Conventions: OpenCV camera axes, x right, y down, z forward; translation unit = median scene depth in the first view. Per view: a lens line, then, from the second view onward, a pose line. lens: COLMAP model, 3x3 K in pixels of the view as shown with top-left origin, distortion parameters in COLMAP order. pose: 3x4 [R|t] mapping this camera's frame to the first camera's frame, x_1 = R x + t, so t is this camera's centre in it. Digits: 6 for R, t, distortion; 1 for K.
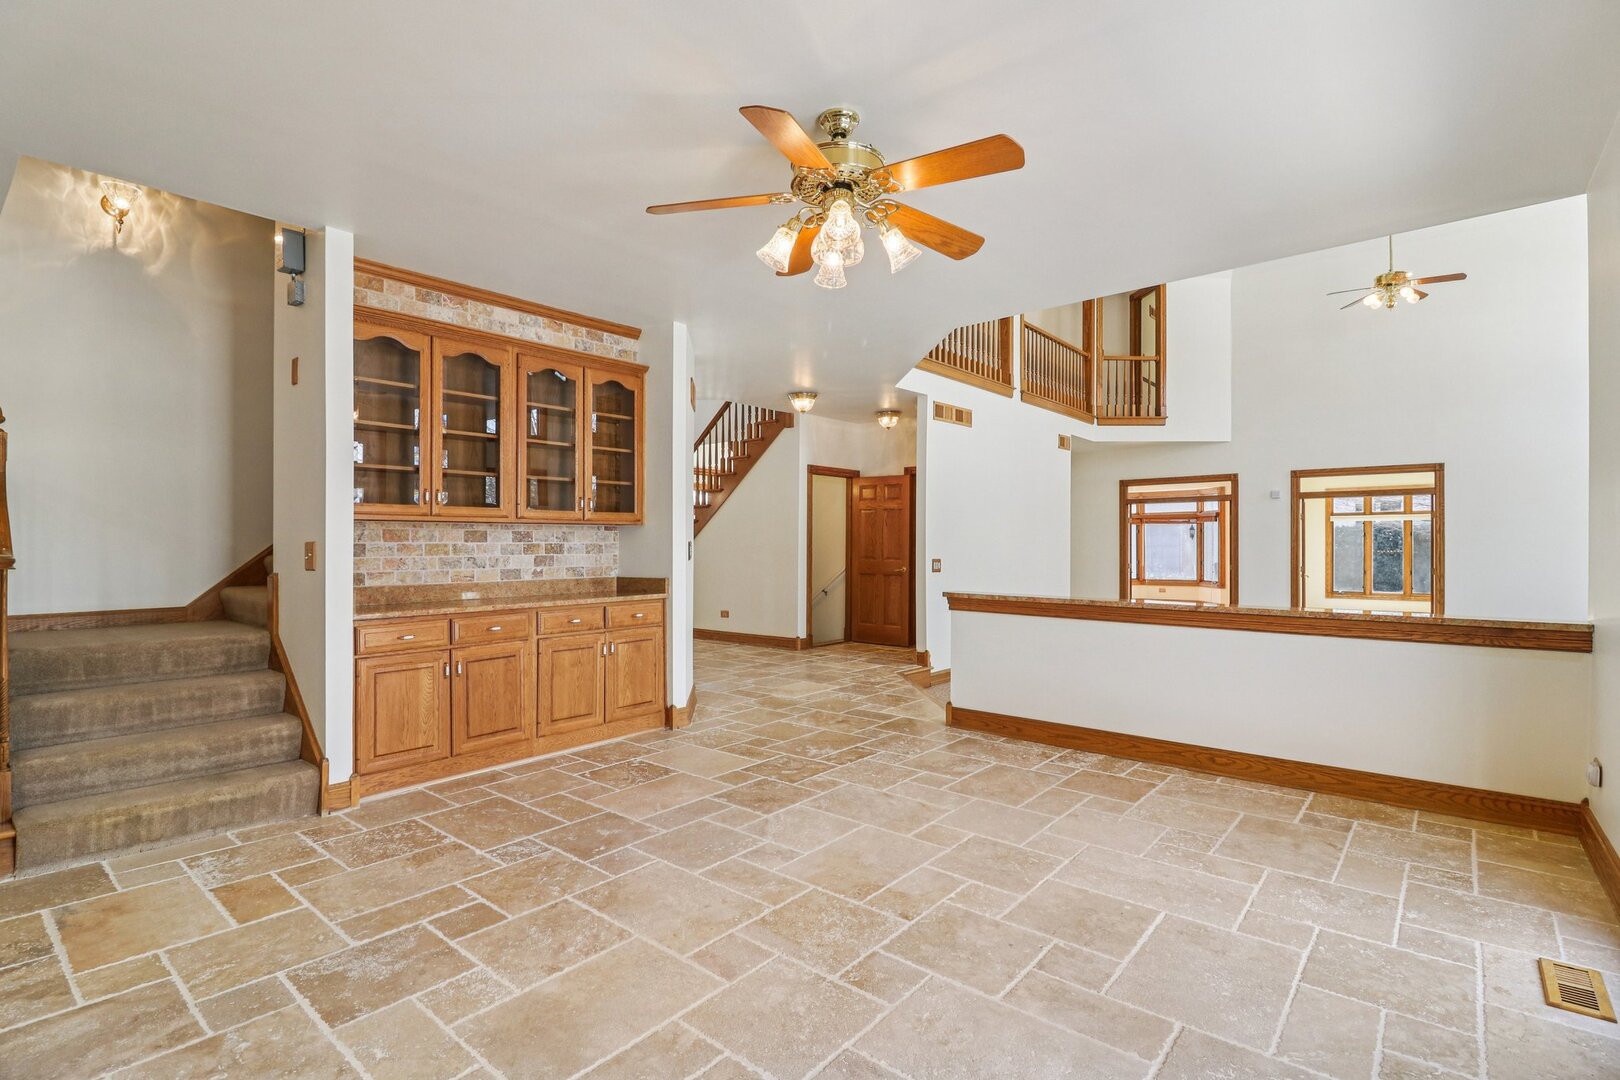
lens RADIAL K [[762.3, 0, 812.4], [0, 762.3, 540.4], [0, 0, 1]] dist [0.000363, -0.001875]
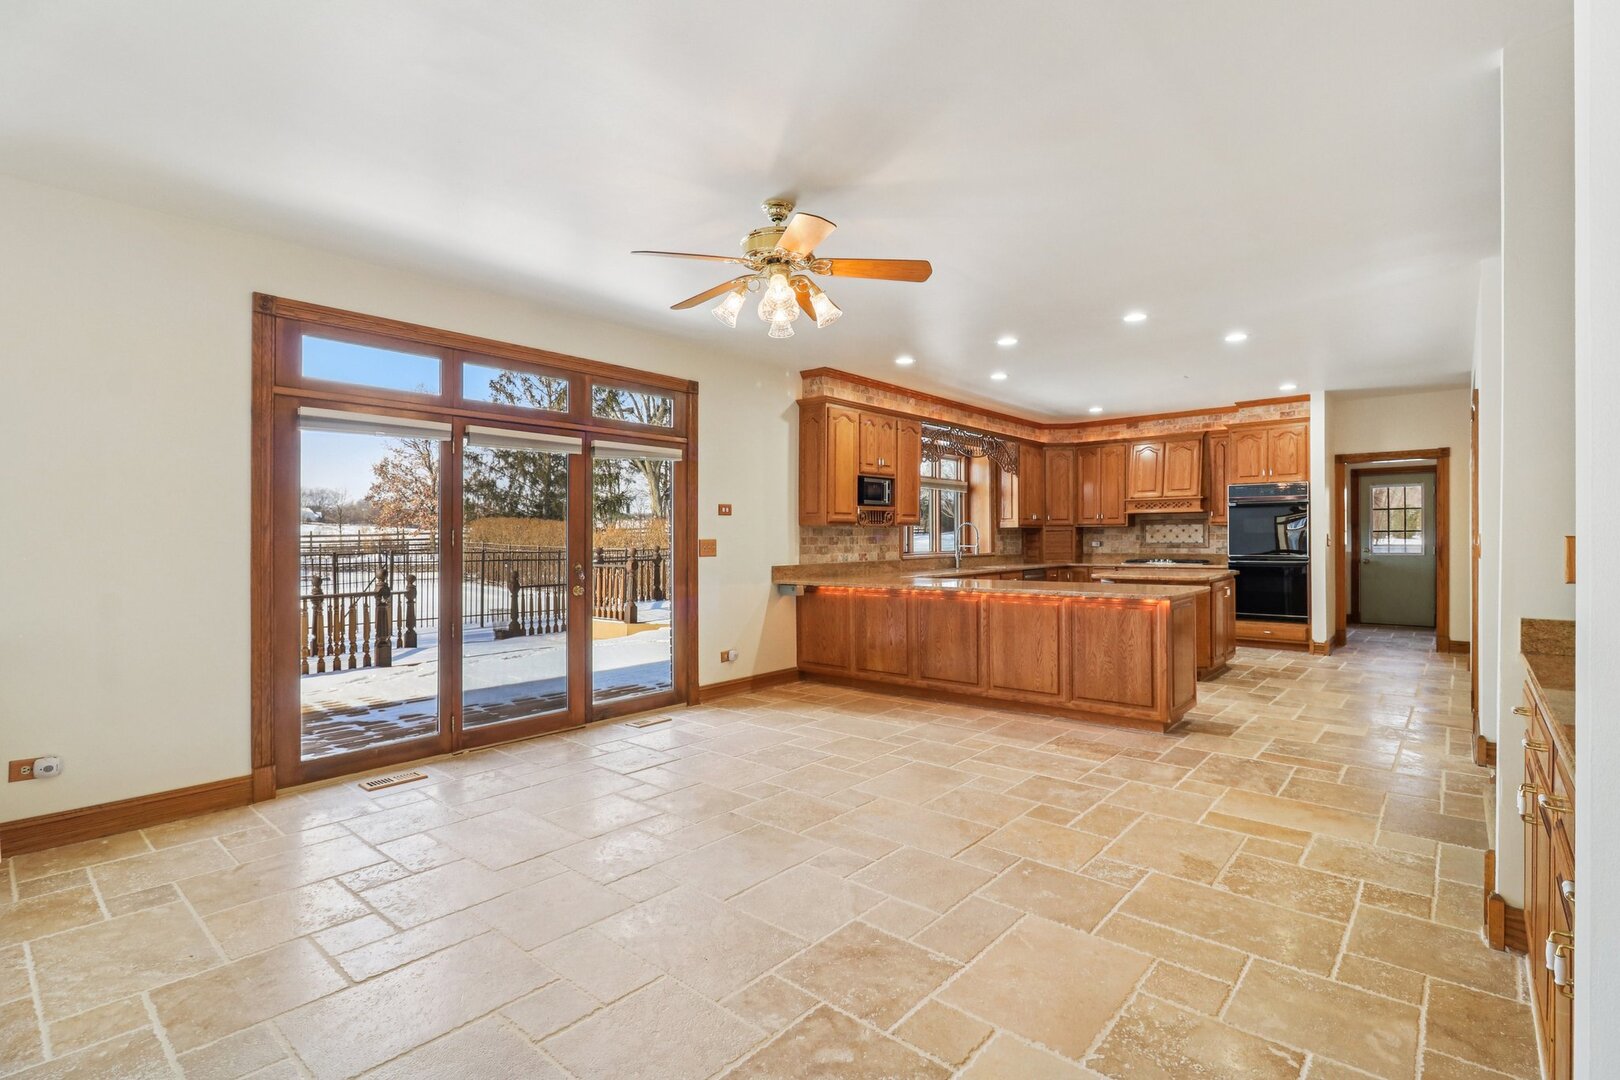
lens RADIAL K [[762.3, 0, 809.6], [0, 762.3, 539.6], [0, 0, 1]] dist [0.000363, -0.001875]
pose [[-0.999891, 0.004364, 0.014079, -0.030335], [0.004400, 0.999987, 0.002497, -0.000904], [-0.014067, 0.002559, -0.999898, 1.967546]]
